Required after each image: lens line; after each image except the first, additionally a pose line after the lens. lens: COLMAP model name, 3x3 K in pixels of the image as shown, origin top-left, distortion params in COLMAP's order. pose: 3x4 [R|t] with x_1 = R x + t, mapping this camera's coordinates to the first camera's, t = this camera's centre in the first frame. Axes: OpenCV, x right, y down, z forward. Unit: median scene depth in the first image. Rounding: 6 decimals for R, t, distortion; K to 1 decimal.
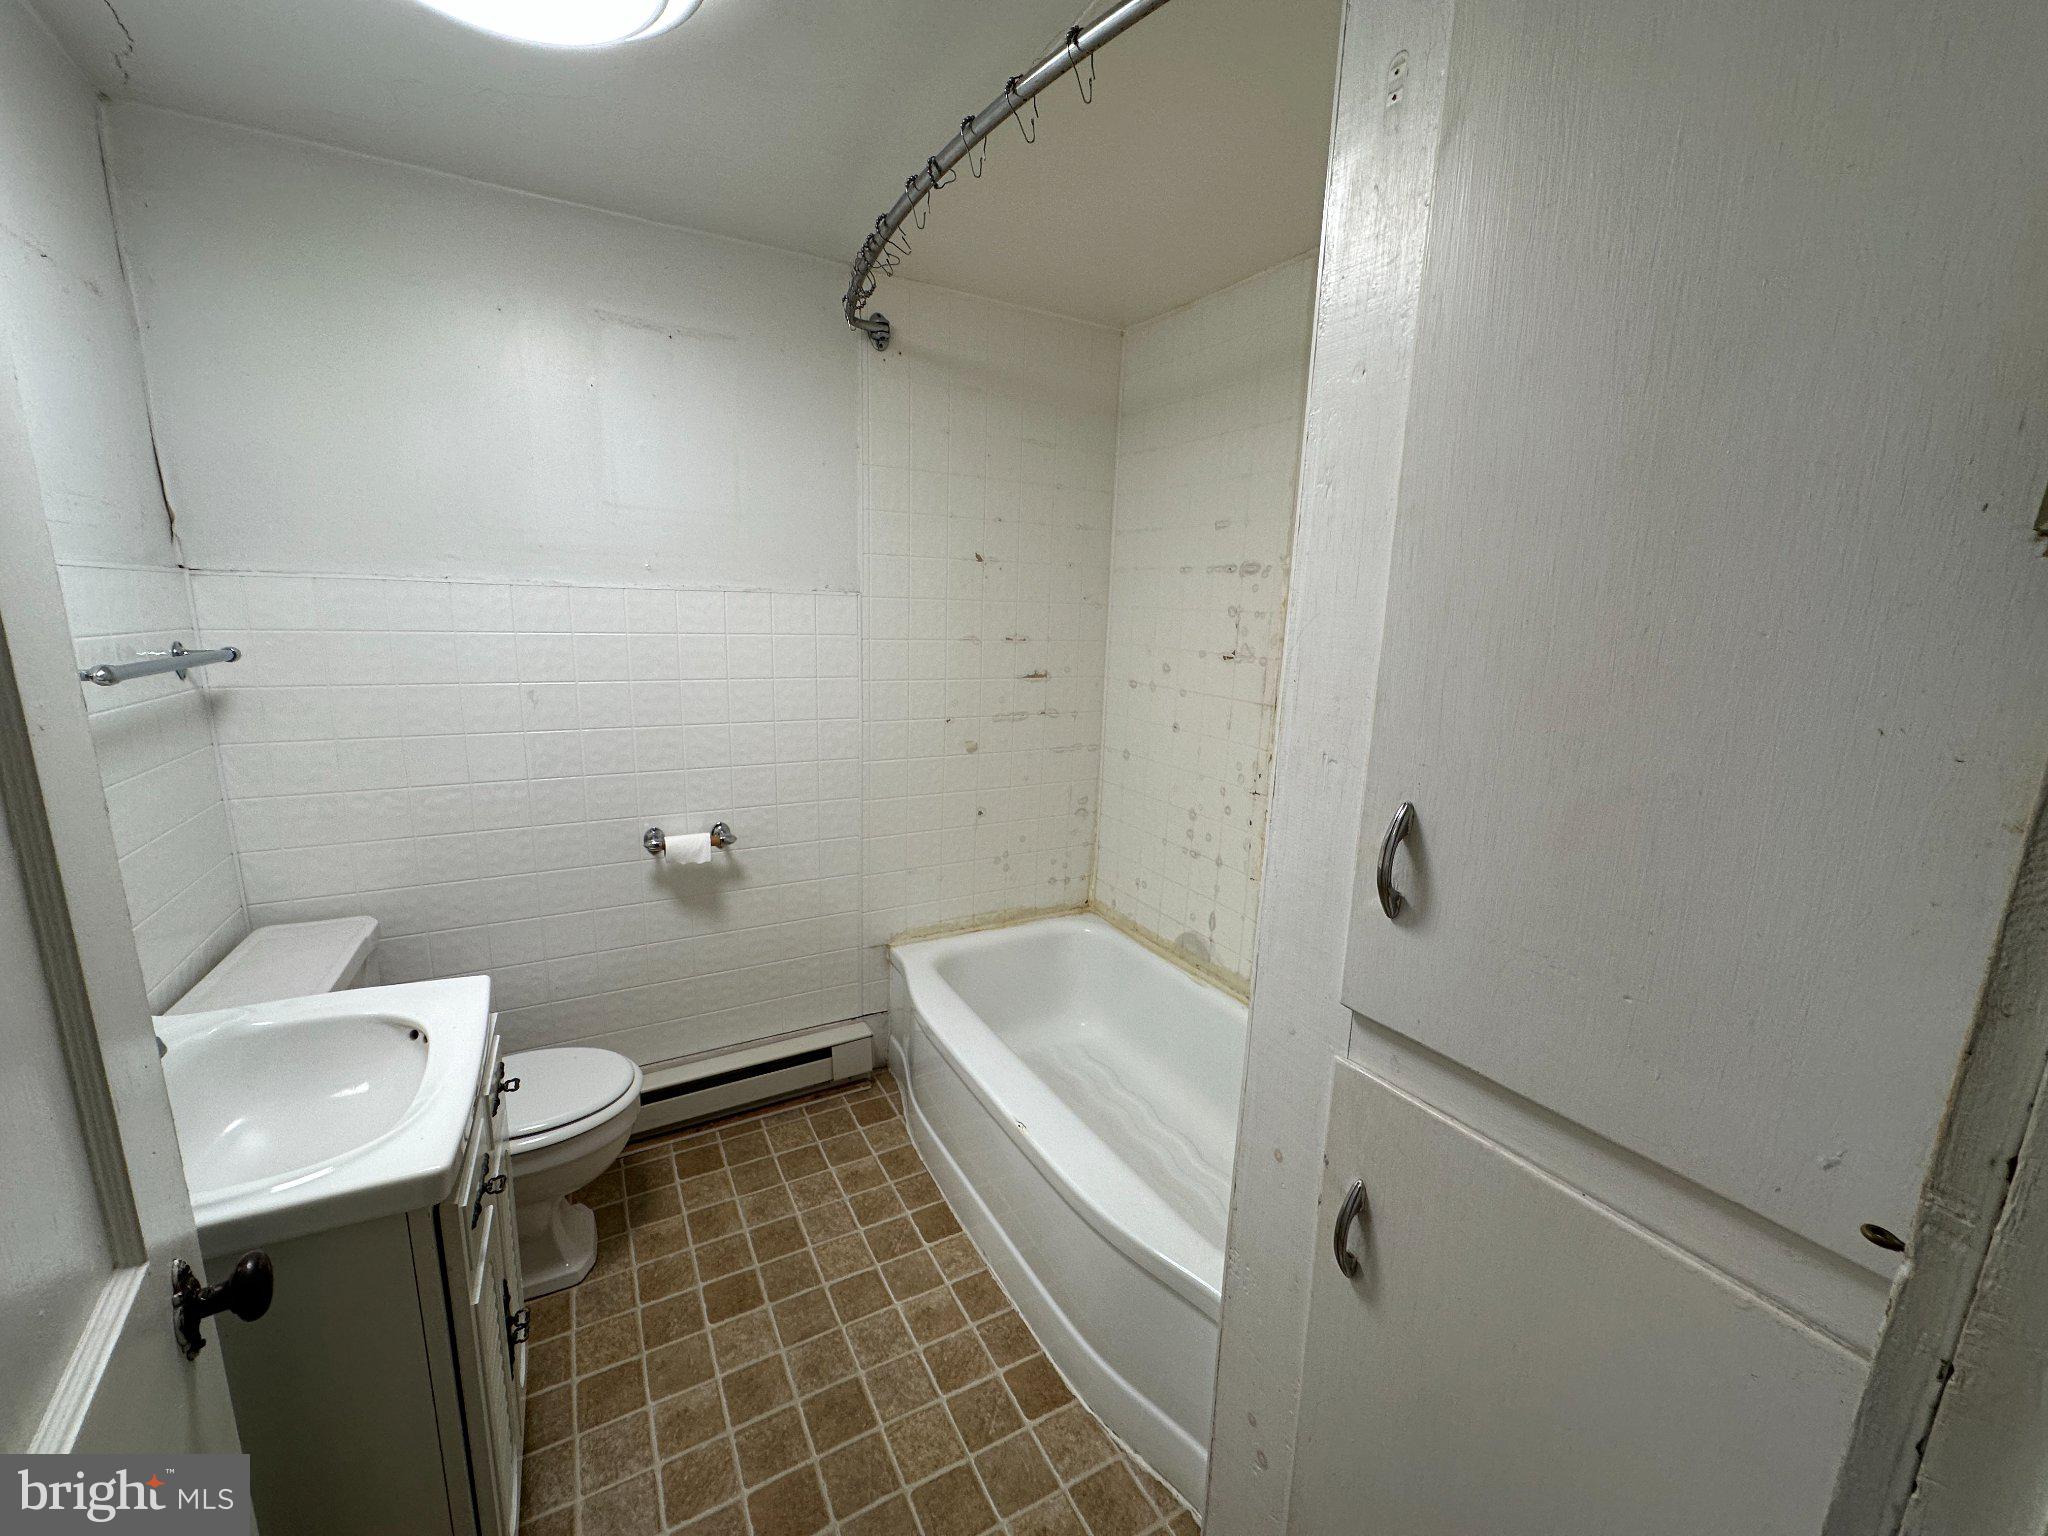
lens RADIAL K [[810.8, 0, 1028.5], [0, 810.8, 776.4], [0, 0, 1]] dist [-0.000753, -0.000088]
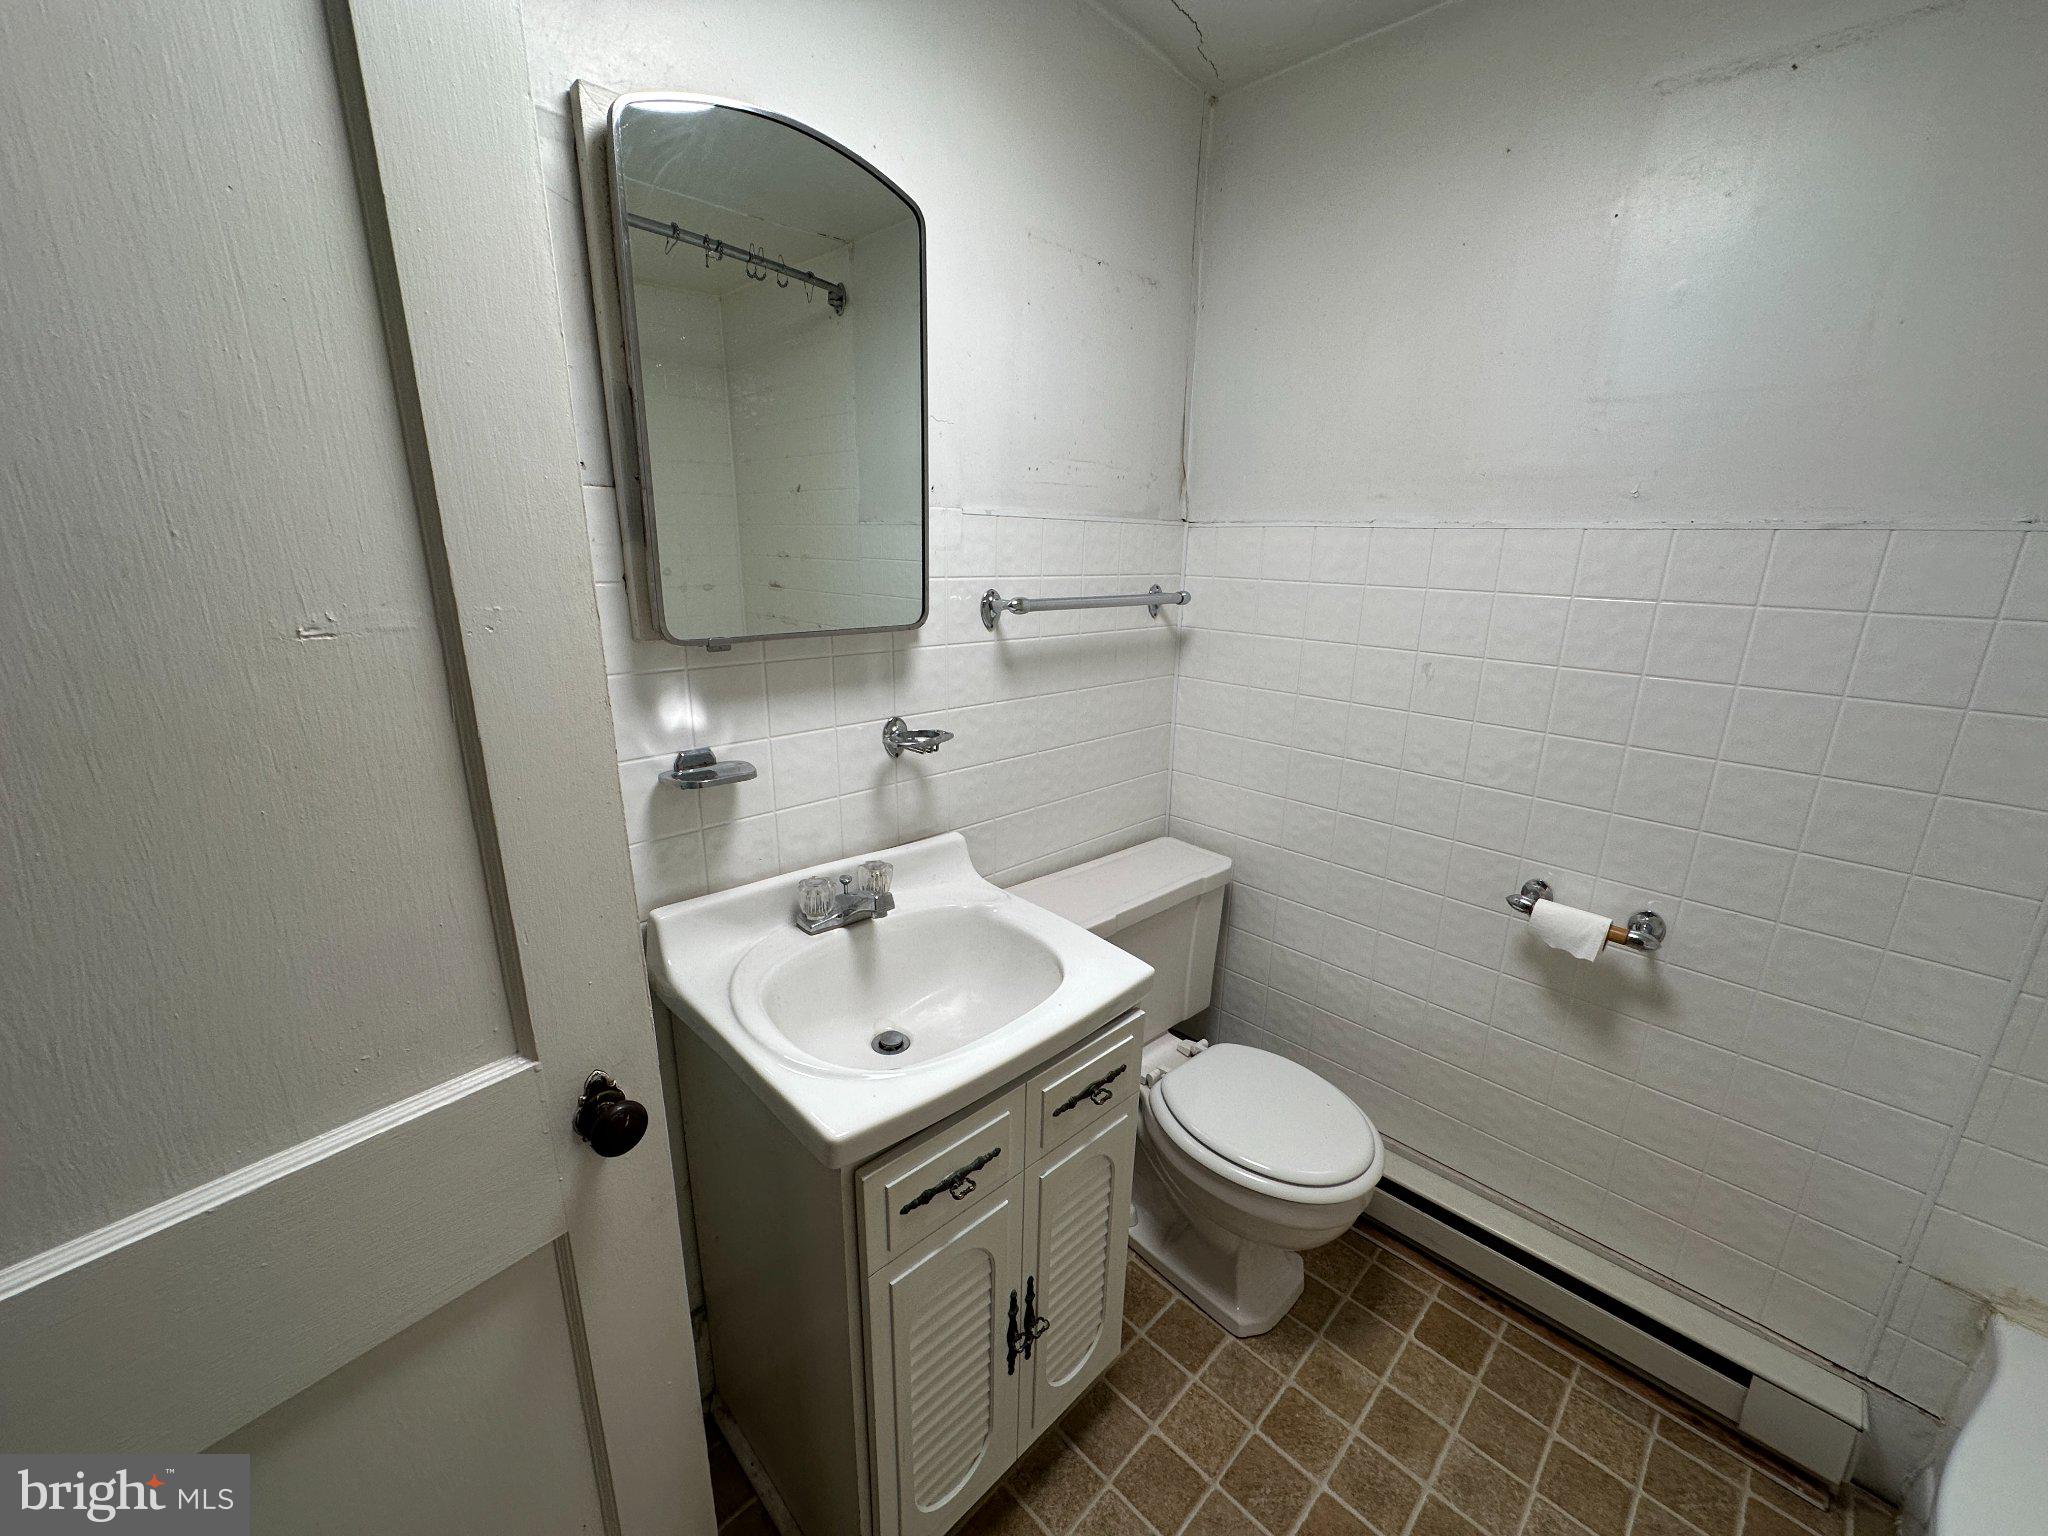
lens RADIAL K [[810.8, 0, 1024.9], [0, 810.8, 768.1], [0, 0, 1]] dist [-0.000753, -0.000088]
pose [[0.264595, 0.236374, -0.934942, 0.048650], [-0.212691, 0.959926, 0.182497, -0.063793], [0.940612, 0.150566, 0.304267, 0.377468]]
